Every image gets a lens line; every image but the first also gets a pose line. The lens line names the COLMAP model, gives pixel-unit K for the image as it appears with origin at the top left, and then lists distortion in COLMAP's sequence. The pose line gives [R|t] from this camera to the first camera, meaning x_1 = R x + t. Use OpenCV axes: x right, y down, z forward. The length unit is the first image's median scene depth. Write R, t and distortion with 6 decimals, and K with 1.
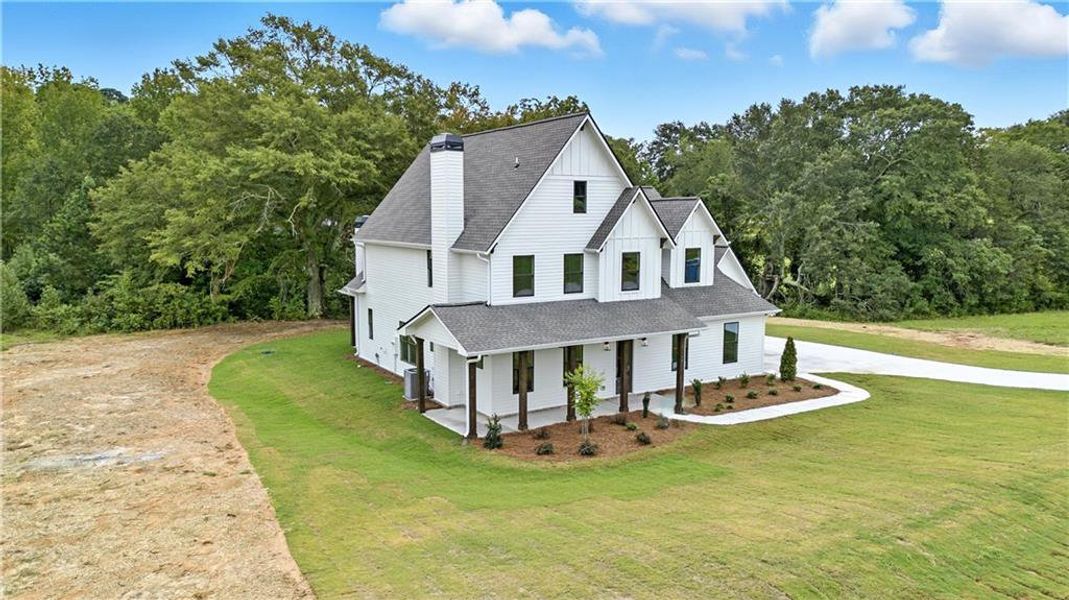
lens RADIAL K [[755.0, 0, 525.9], [0, 755.0, 298.4], [0, 0, 1]] dist [0.056028, -0.014854]
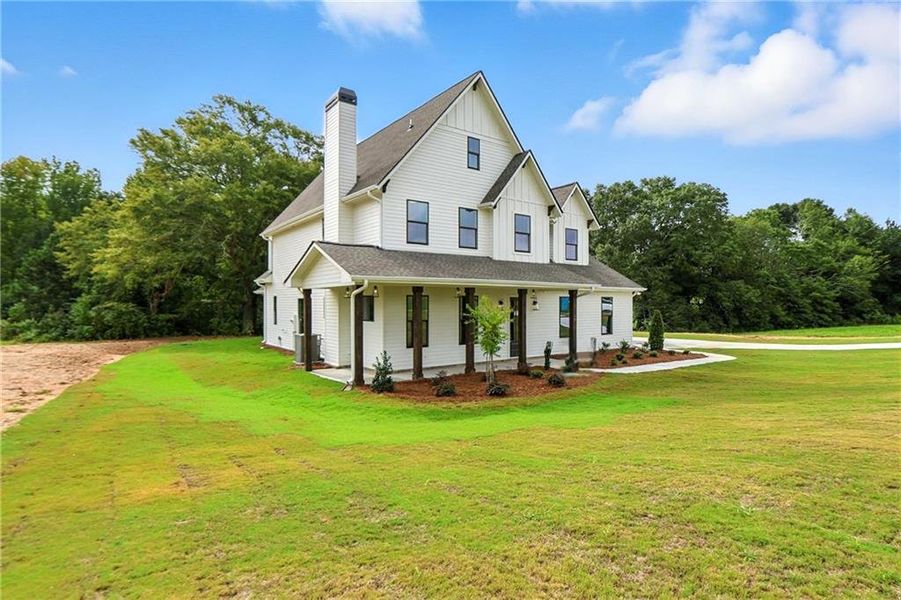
lens RADIAL K [[474.0, 0, 456.7], [0, 474.0, 303.9], [0, 0, 1]] dist [-0.004181, 0.001579]
pose [[0.996442, -0.002572, 0.084236, -0.004664], [0.012182, 0.993432, -0.113775, 0.134088], [-0.083390, 0.114397, 0.989929, 0.389337]]
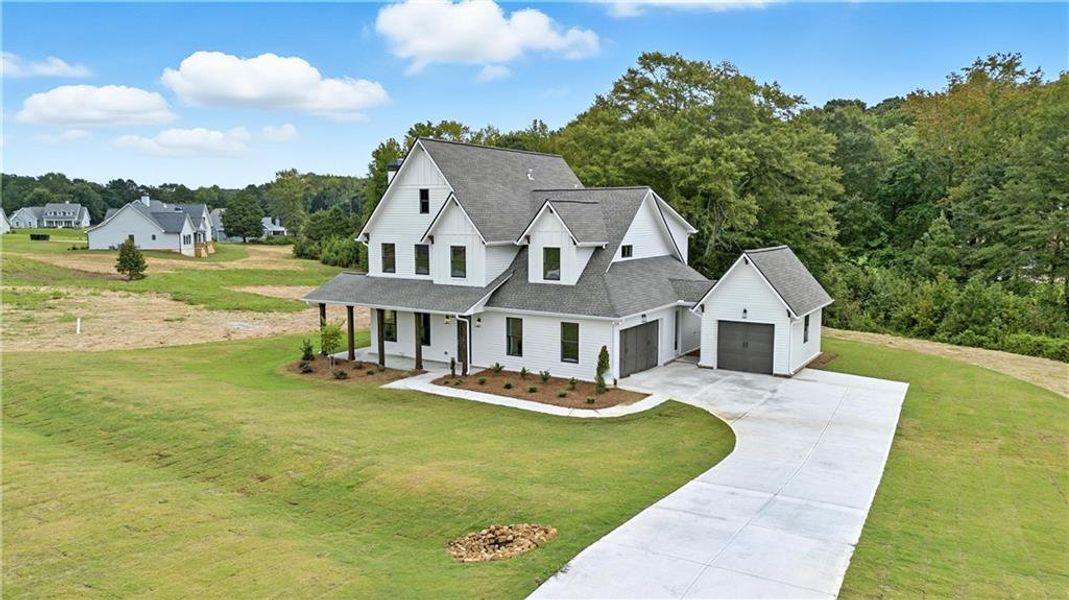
lens RADIAL K [[755.0, 0, 536.5], [0, 755.0, 294.9], [0, 0, 1]] dist [0.056028, -0.014854]
pose [[0.437434, 0.100530, -0.893613, 1.315910], [-0.097757, 0.993158, 0.063876, -0.074021], [0.893921, 0.059415, 0.444269, 0.587193]]
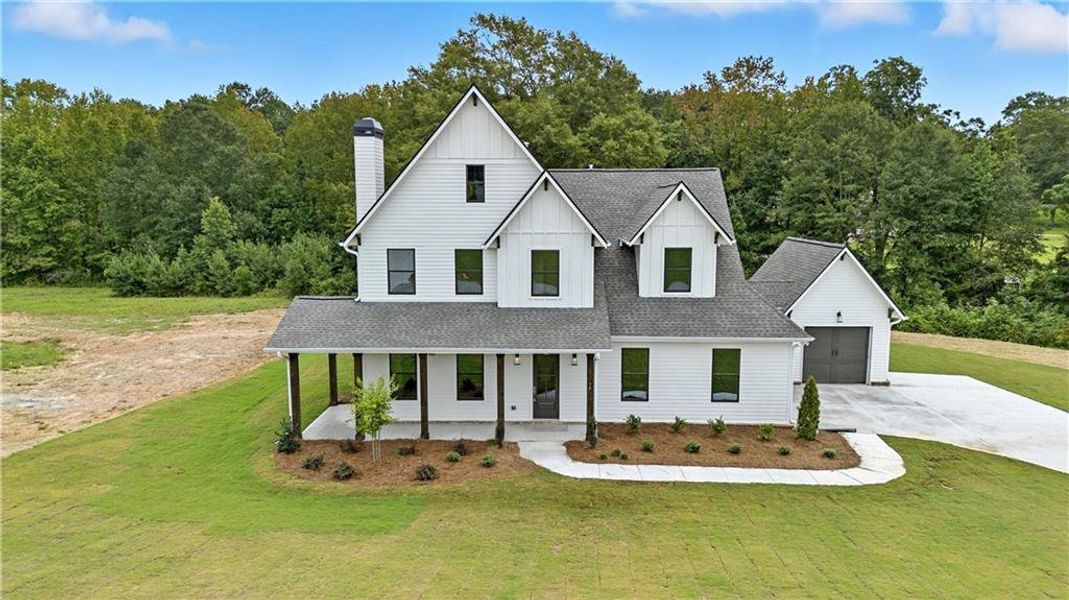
lens RADIAL K [[755.0, 0, 529.3], [0, 755.0, 305.9], [0, 0, 1]] dist [0.056028, -0.014854]
pose [[0.832395, 0.076720, -0.548847, 0.592367], [-0.059770, 0.997023, 0.048720, -0.039877], [0.550951, -0.007750, 0.834502, 0.307443]]
